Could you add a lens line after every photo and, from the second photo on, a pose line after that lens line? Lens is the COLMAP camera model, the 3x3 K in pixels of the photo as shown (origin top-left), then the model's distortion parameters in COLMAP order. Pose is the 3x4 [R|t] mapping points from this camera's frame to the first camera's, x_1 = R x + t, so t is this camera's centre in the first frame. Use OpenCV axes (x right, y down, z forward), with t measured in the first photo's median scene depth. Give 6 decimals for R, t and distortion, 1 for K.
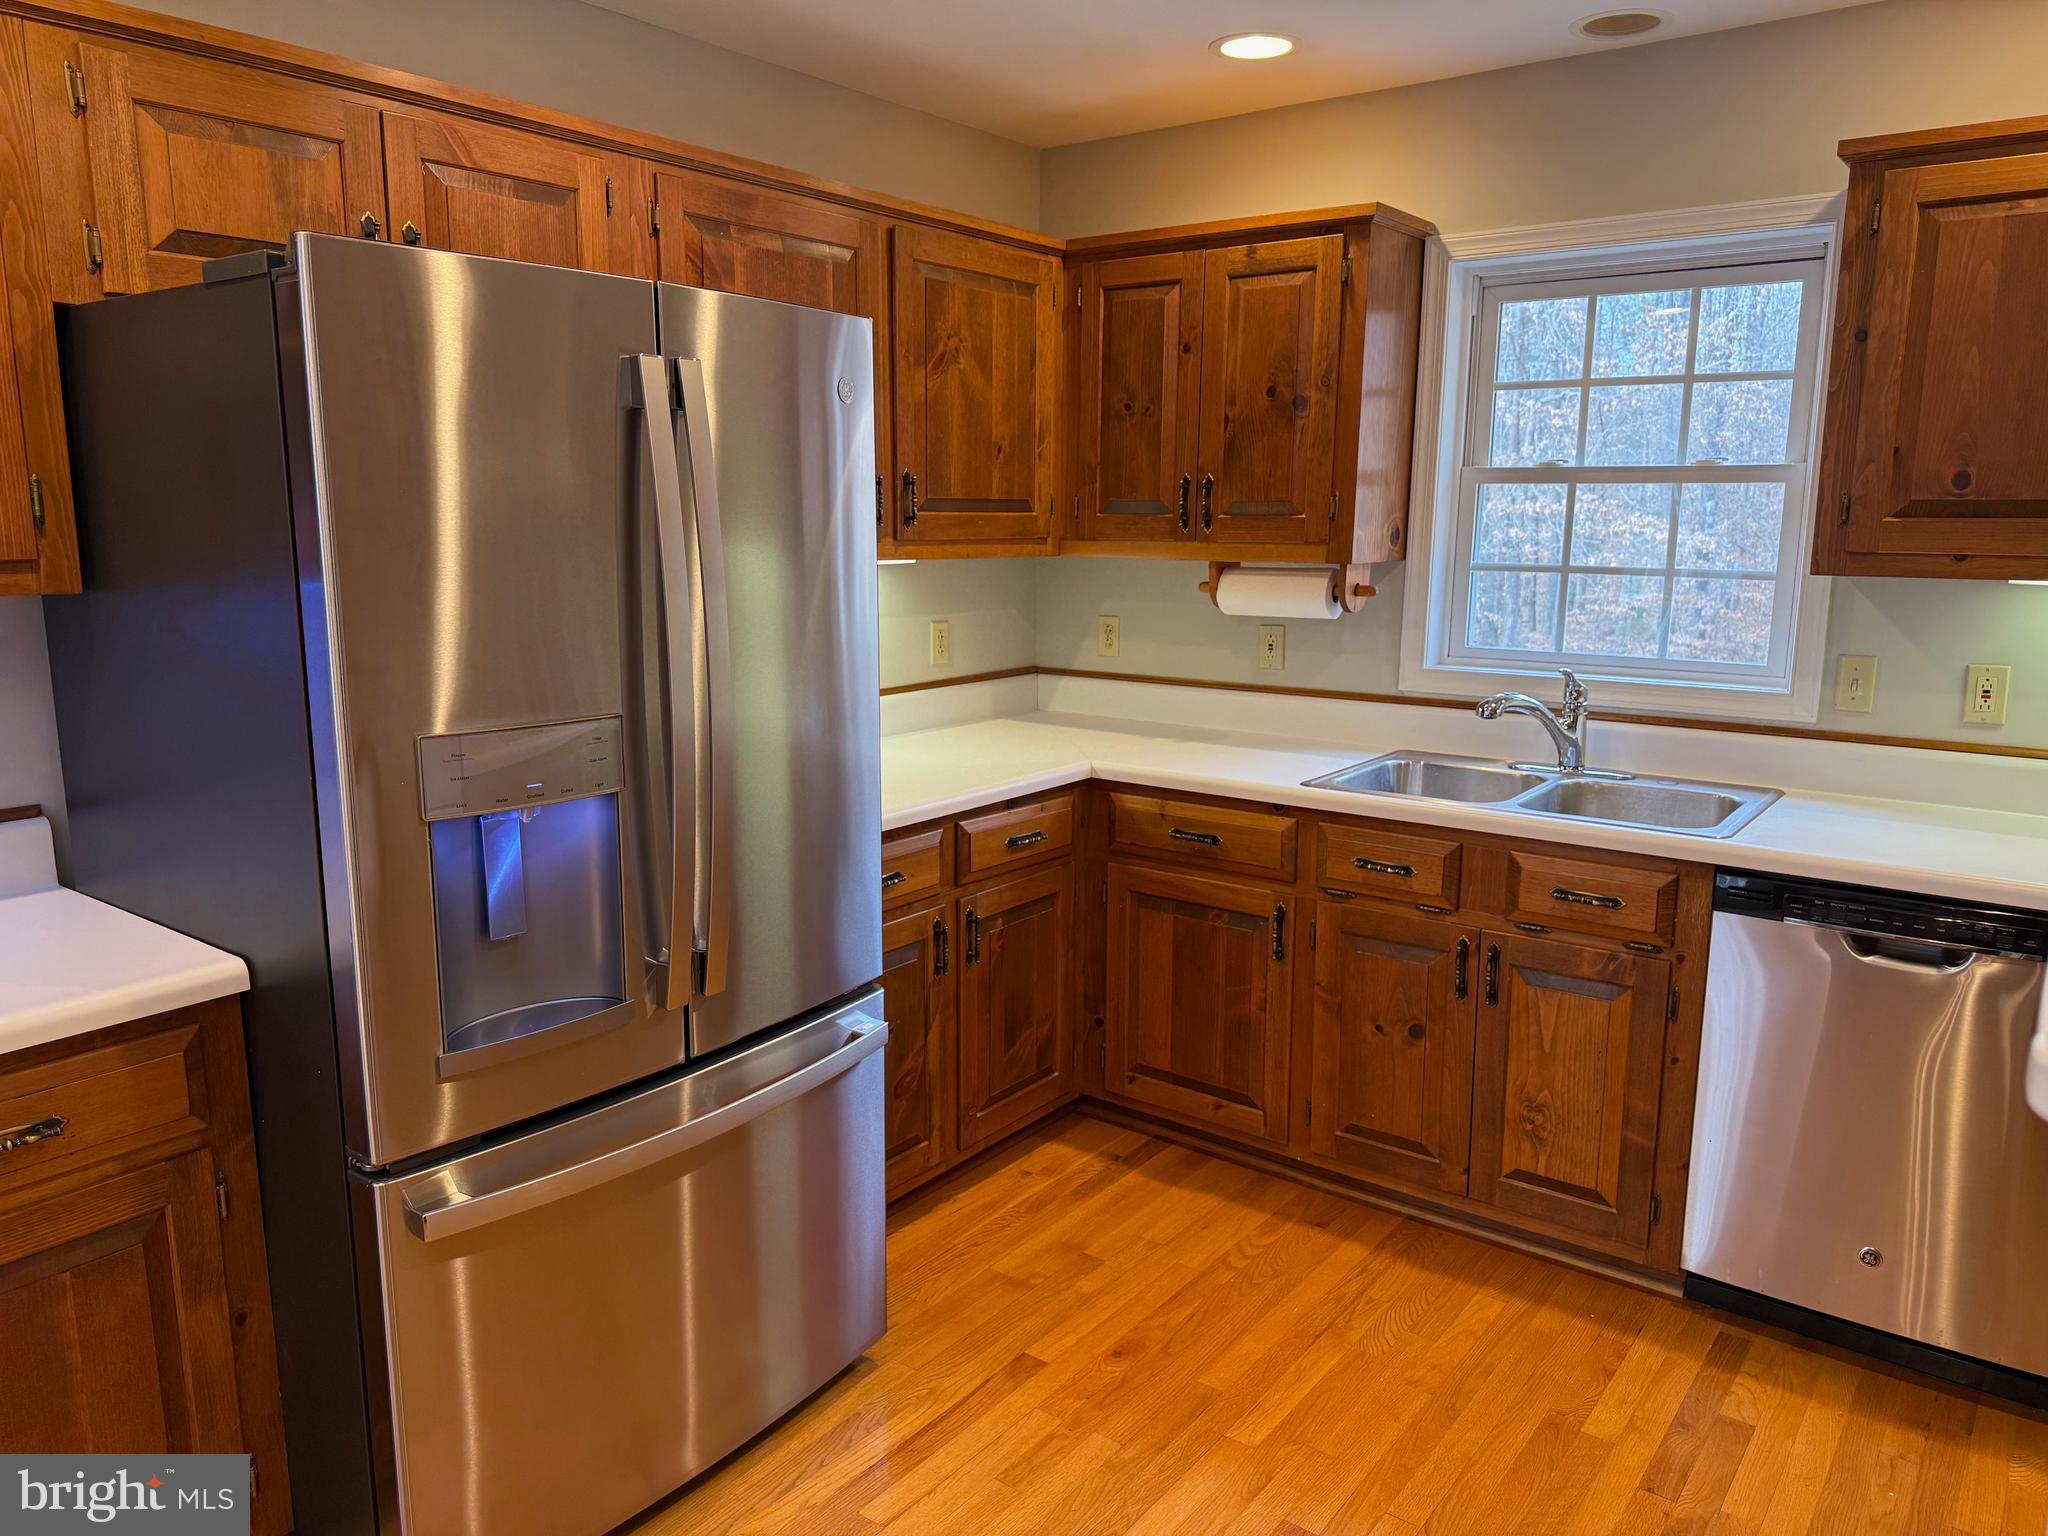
lens RADIAL K [[1453.9, 0, 981.7], [0, 1453.9, 773.9], [0, 0, 1]] dist [0.046984, -0.051575]
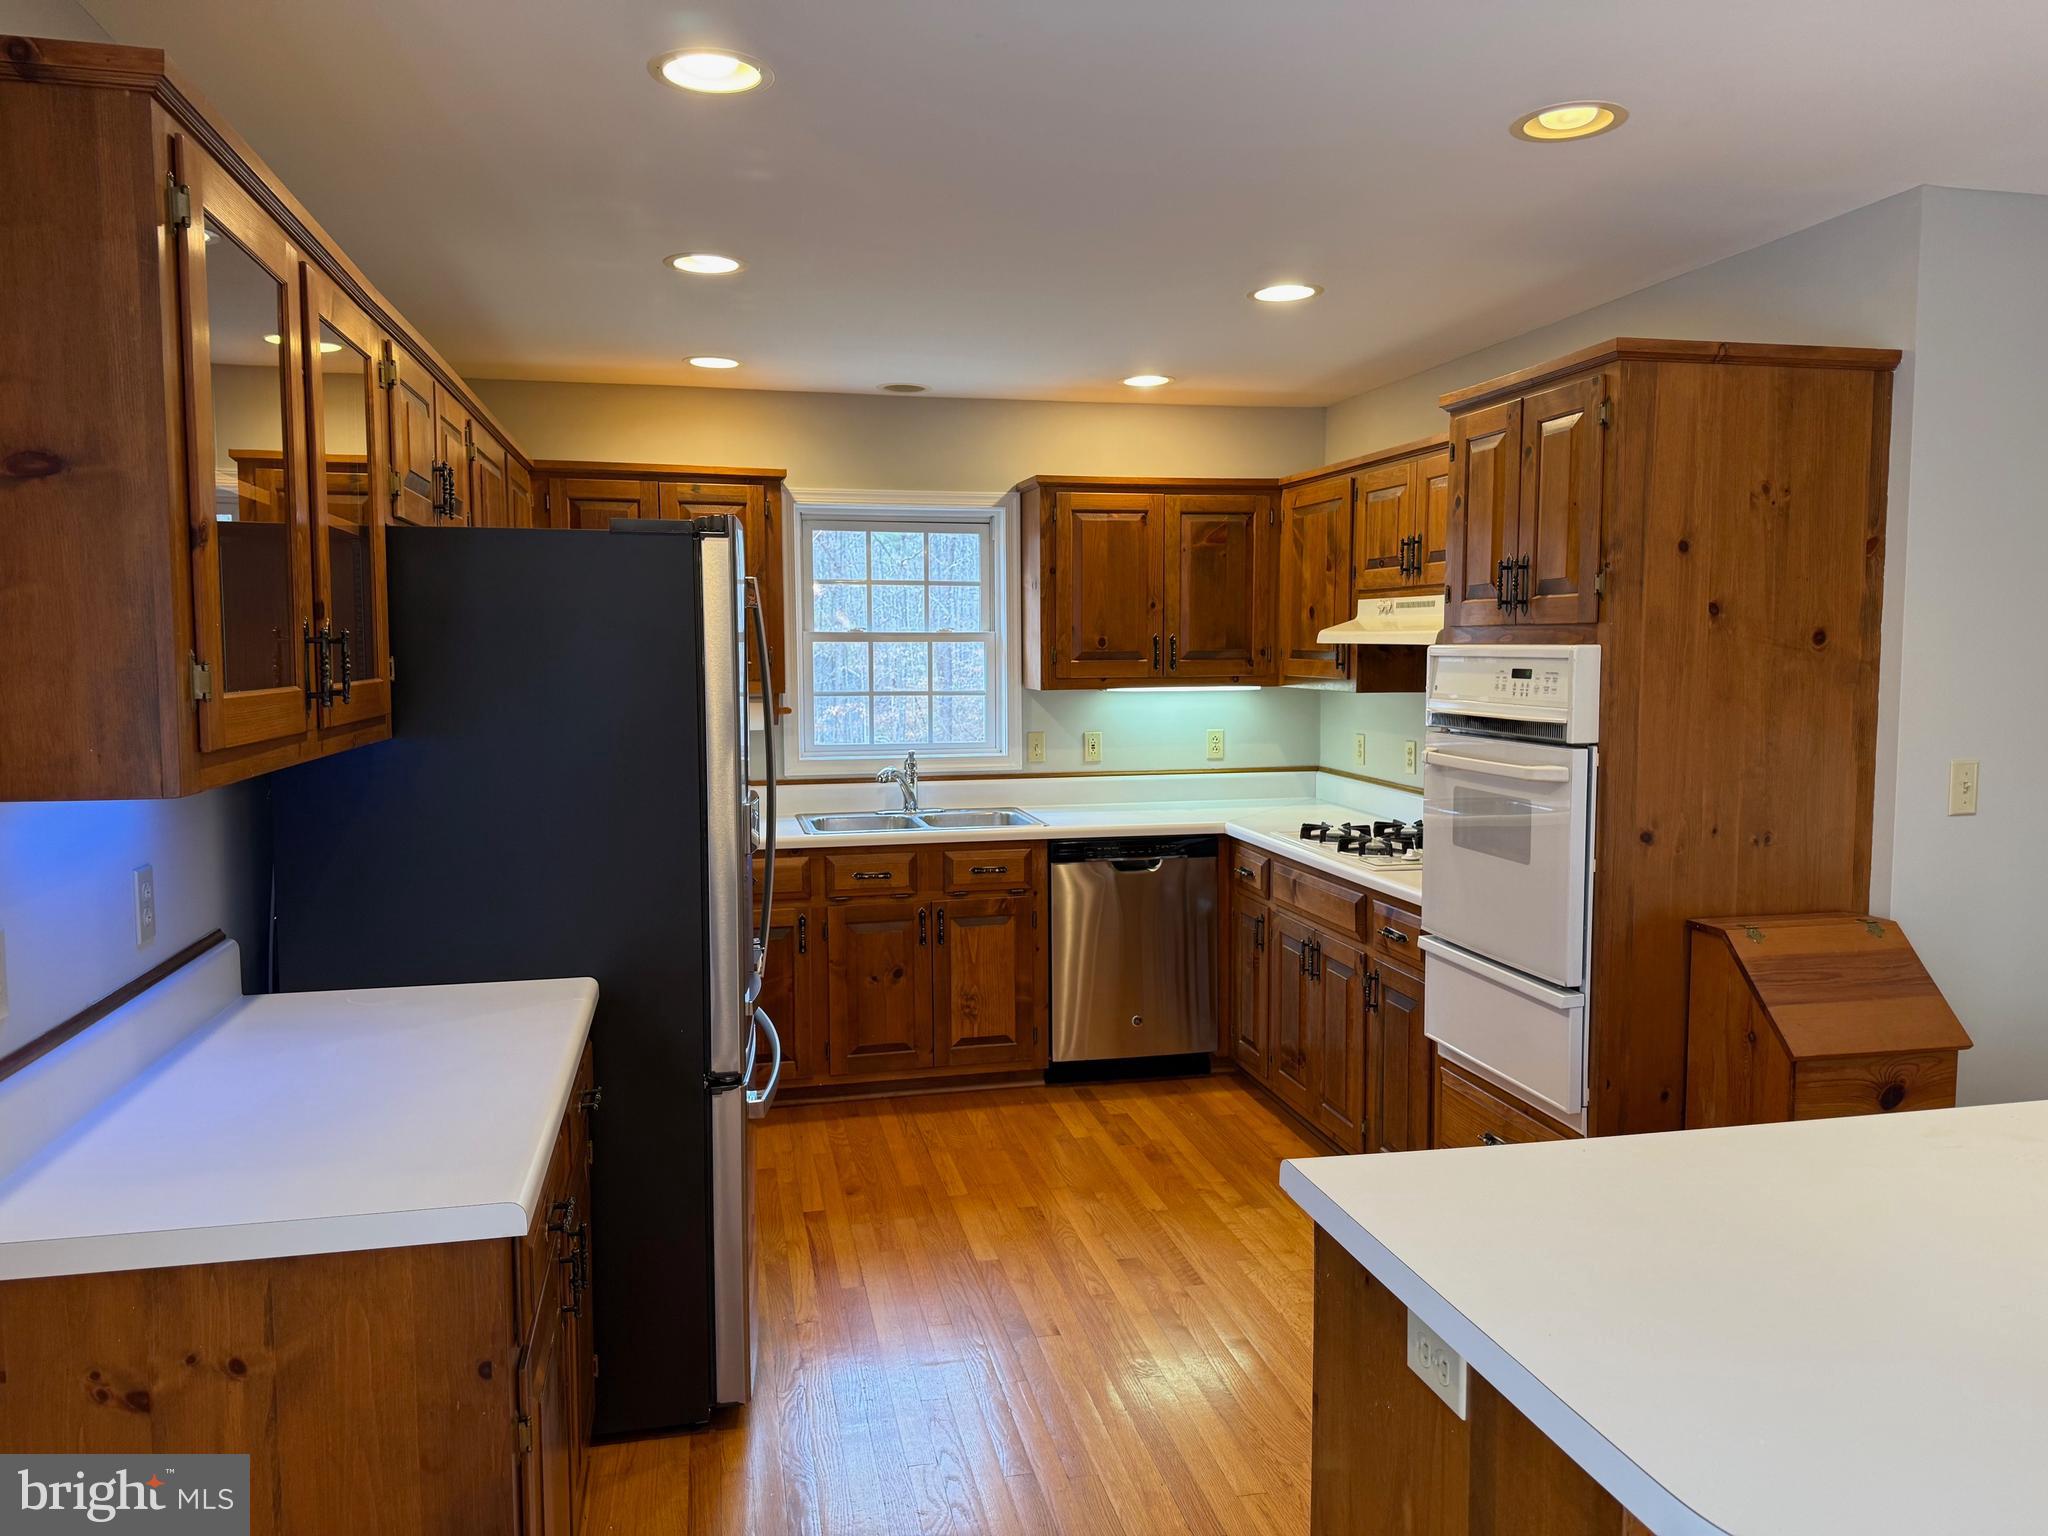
lens RADIAL K [[1453.9, 0, 1027.8], [0, 1453.9, 752.9], [0, 0, 1]] dist [0.046984, -0.051575]
pose [[0.636862, -0.063048, 0.768395, -0.818619], [0.146612, 0.988368, -0.040418, 0.018987], [-0.756909, 0.138396, 0.638698, -0.175744]]
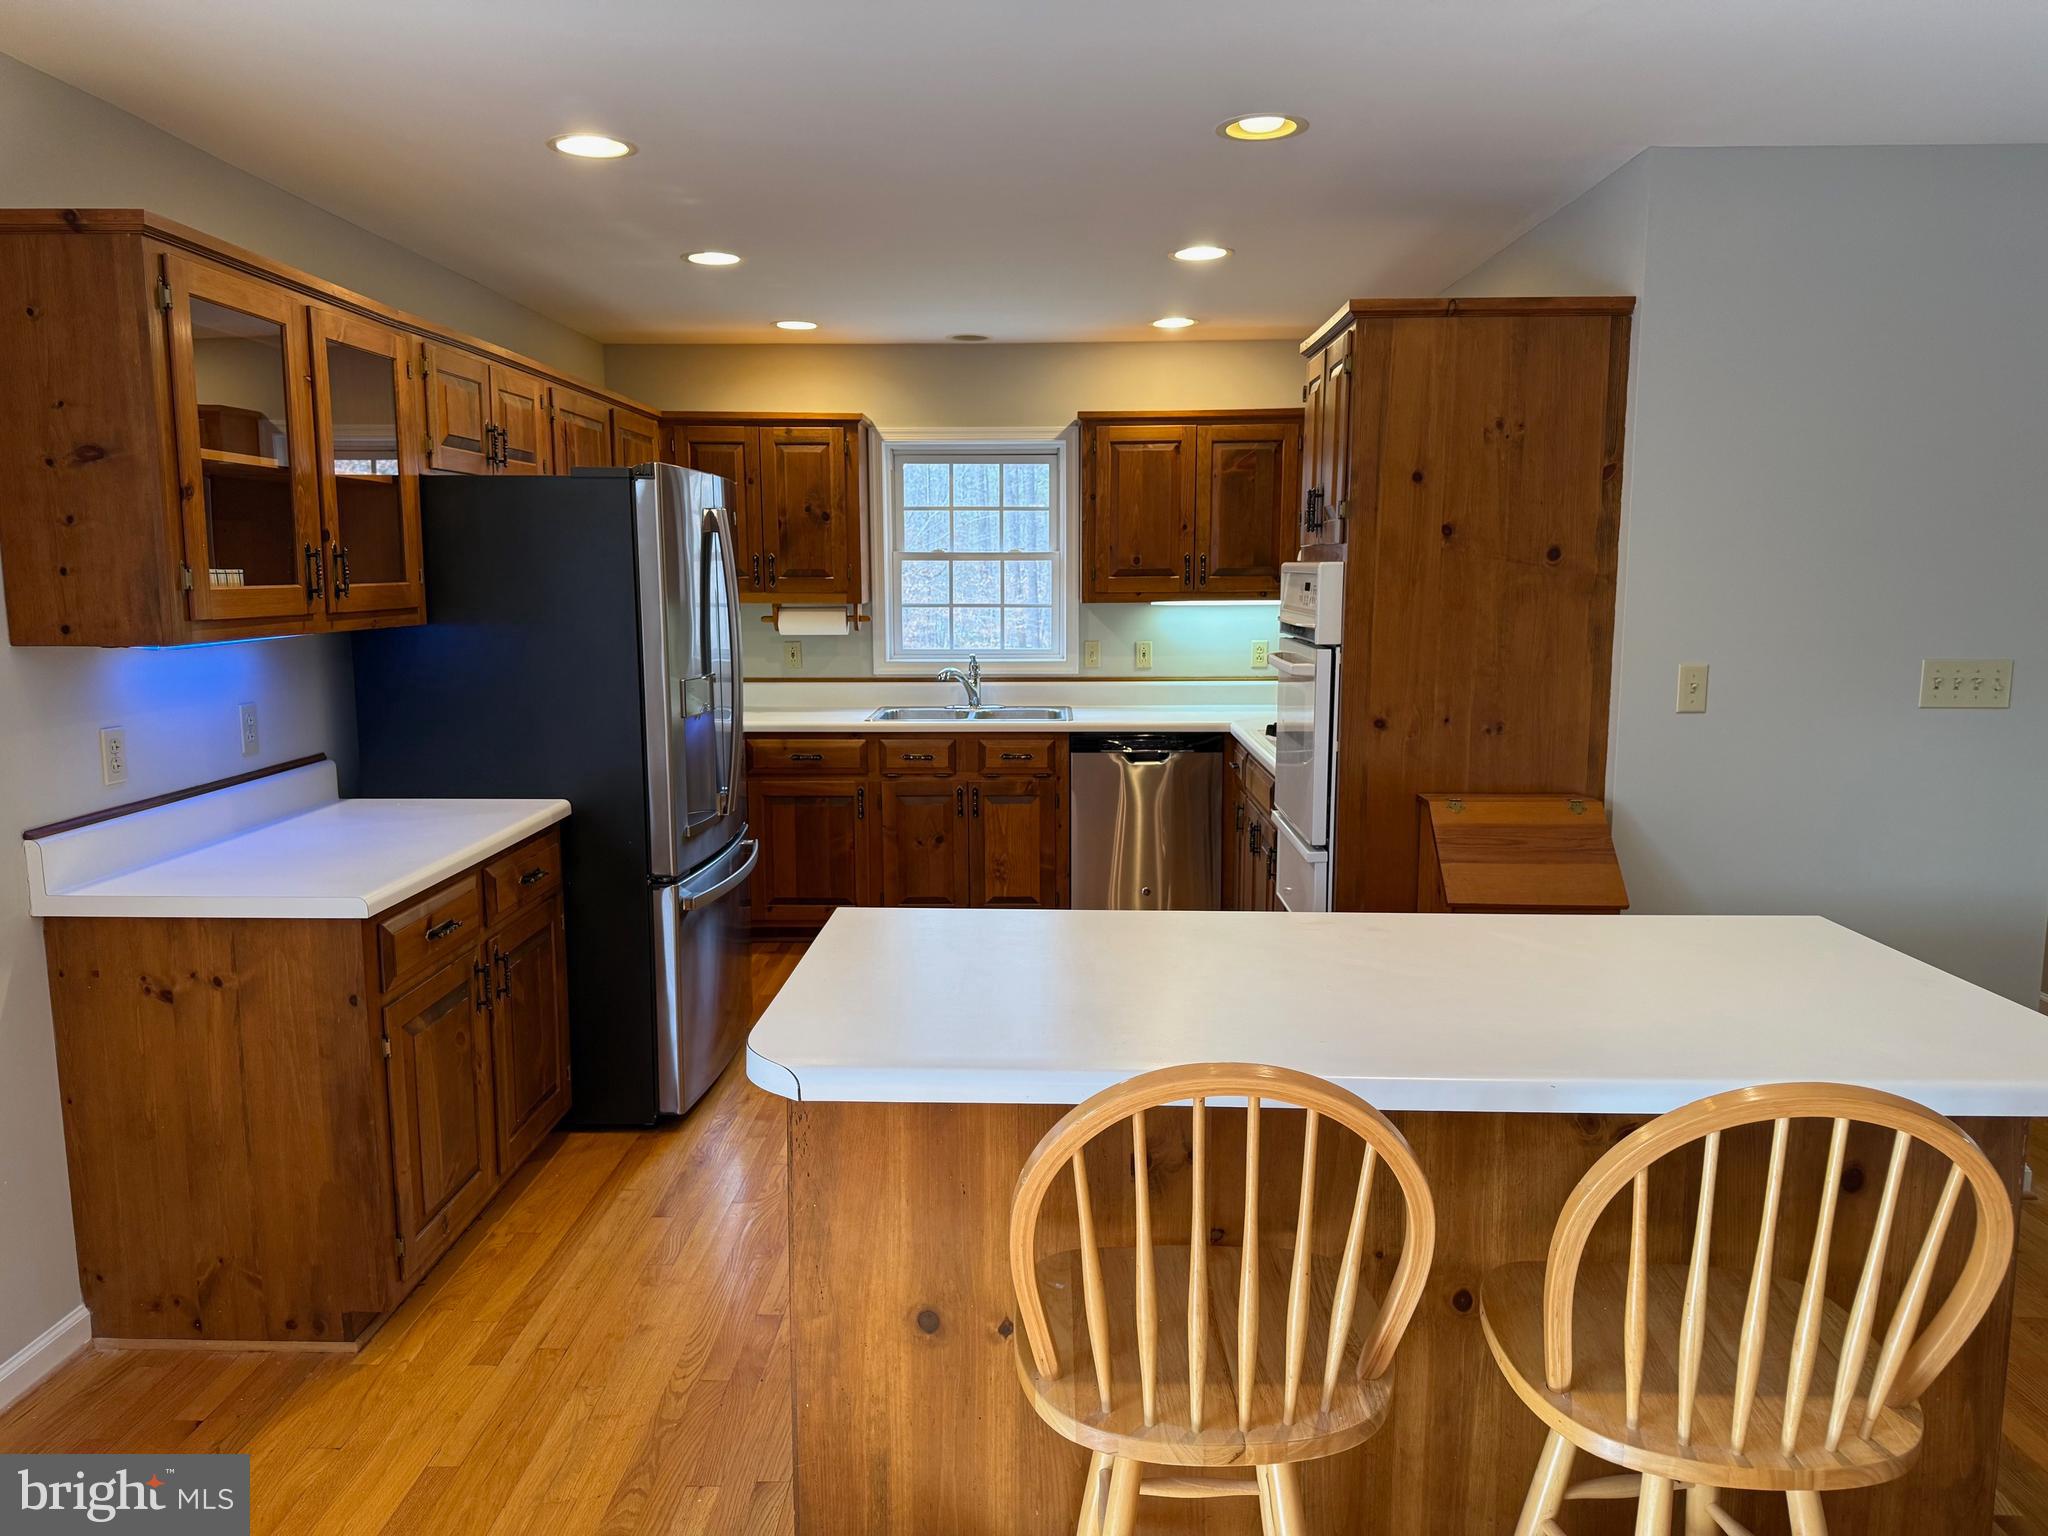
lens RADIAL K [[1453.9, 0, 995.2], [0, 1453.9, 757.2], [0, 0, 1]] dist [0.046984, -0.051575]
pose [[0.809719, -0.081647, 0.581109, -0.734731], [0.112518, 0.993501, -0.017194, 0.104944], [-0.575929, 0.079308, 0.813644, -0.606516]]
